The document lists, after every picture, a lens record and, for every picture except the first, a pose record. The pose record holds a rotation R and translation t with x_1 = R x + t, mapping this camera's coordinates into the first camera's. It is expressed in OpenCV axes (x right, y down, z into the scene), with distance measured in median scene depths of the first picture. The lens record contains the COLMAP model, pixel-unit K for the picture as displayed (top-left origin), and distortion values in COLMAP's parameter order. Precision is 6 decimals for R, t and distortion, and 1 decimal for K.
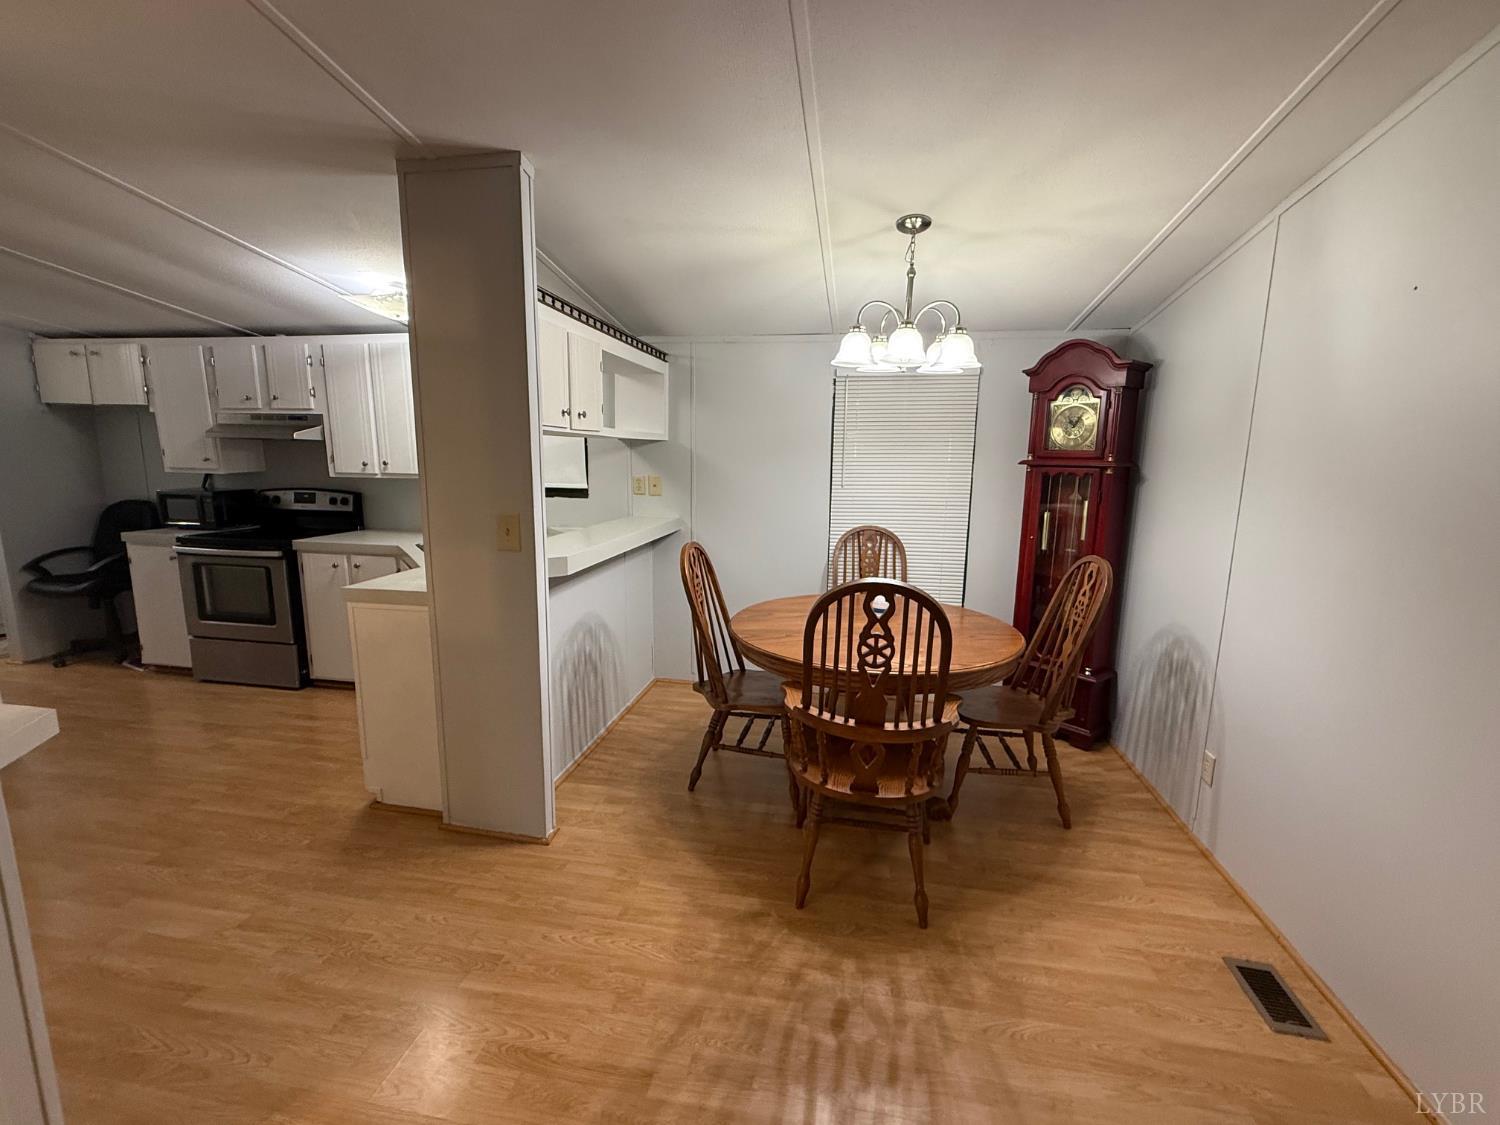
lens RADIAL K [[632.4, 0, 748.0], [0, 632.4, 562.6], [0, 0, 1]] dist [-0.003949, 0.000441]
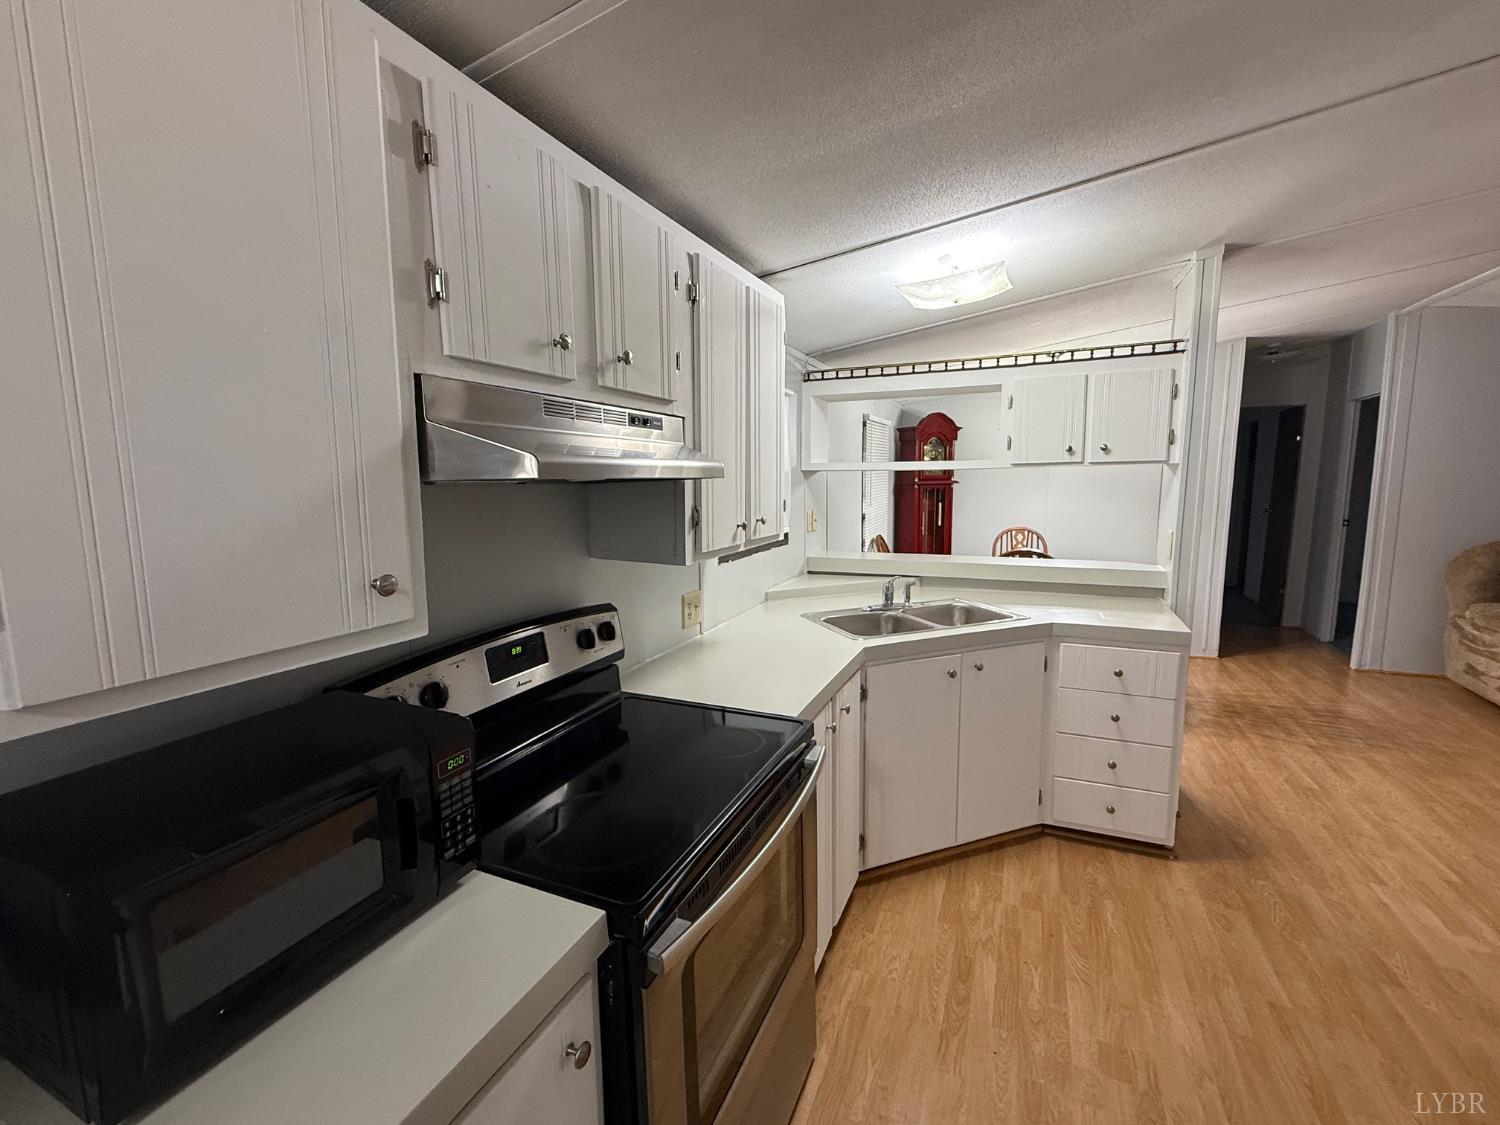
lens RADIAL K [[632.4, 0, 754.2], [0, 632.4, 564.1], [0, 0, 1]] dist [-0.003949, 0.000441]
pose [[0.244378, -0.152113, 0.957675, -1.056123], [0.186733, 0.976516, 0.107456, -0.174448], [-0.951530, 0.152569, 0.267044, 0.850296]]
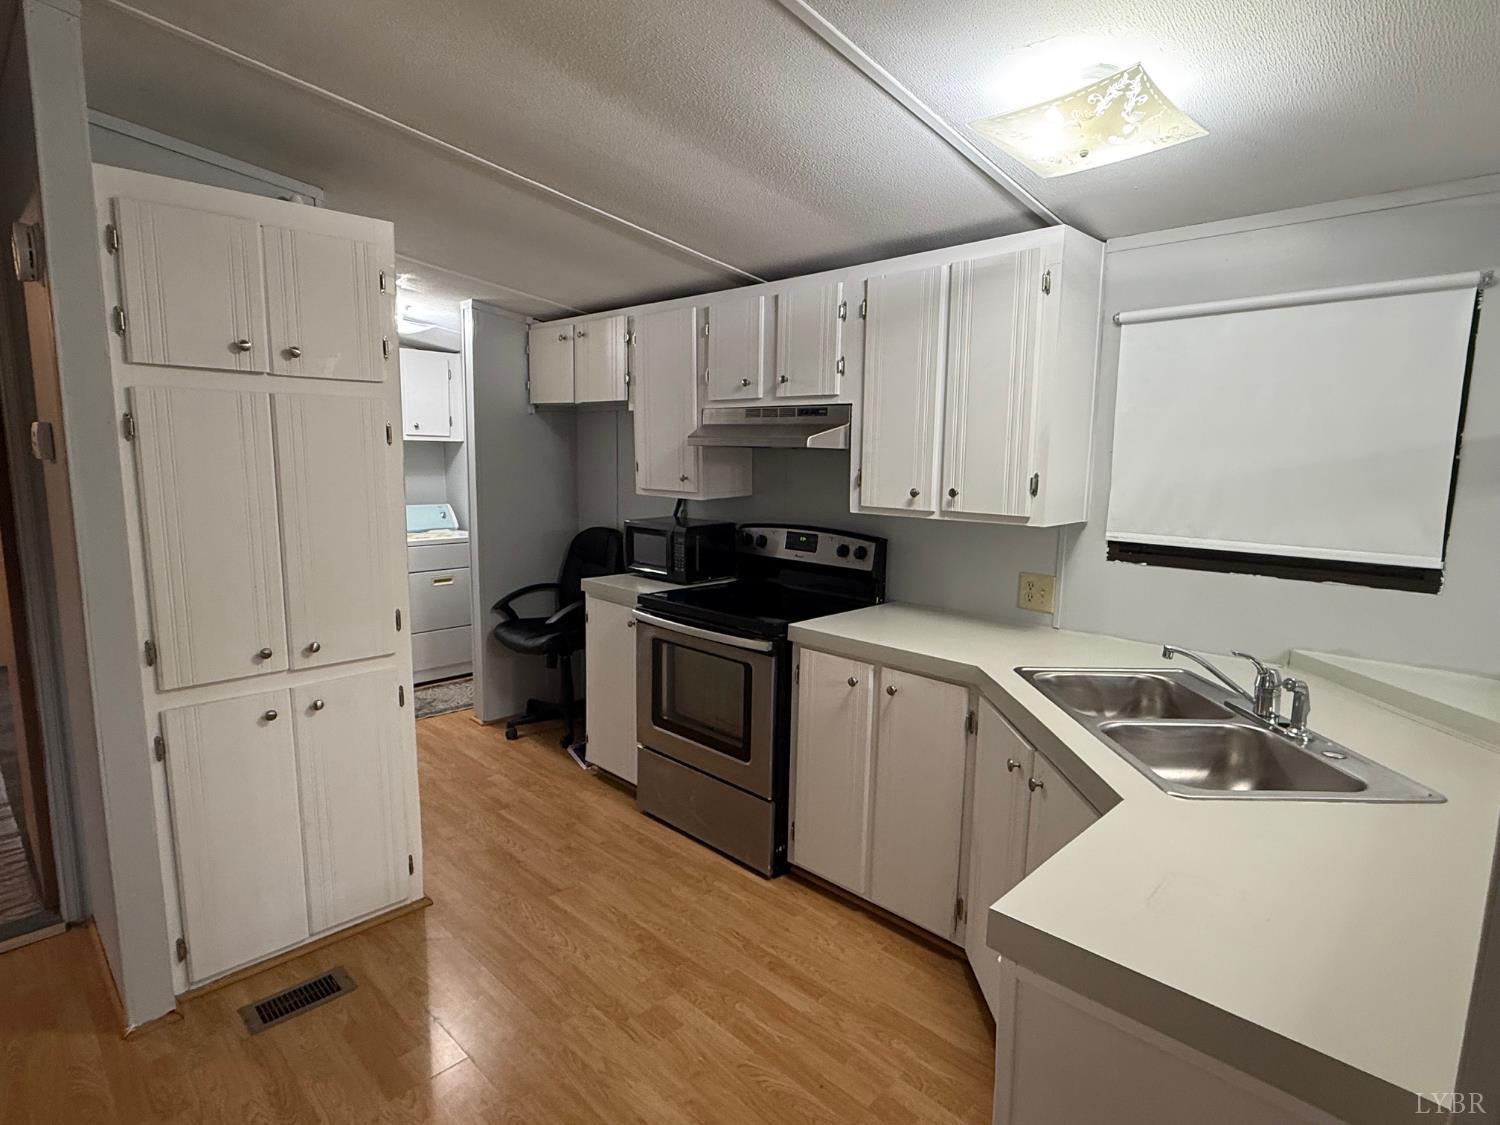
lens RADIAL K [[784.7, 0, 743.5], [0, 784.7, 567.9], [0, 0, 1]] dist [0.006000, 0.000680]
pose [[0.817421, 0.080752, -0.570353, -0.334859], [-0.099583, 0.995028, -0.001841, -0.075977], [0.567368, 0.058303, 0.821398, 0.368805]]
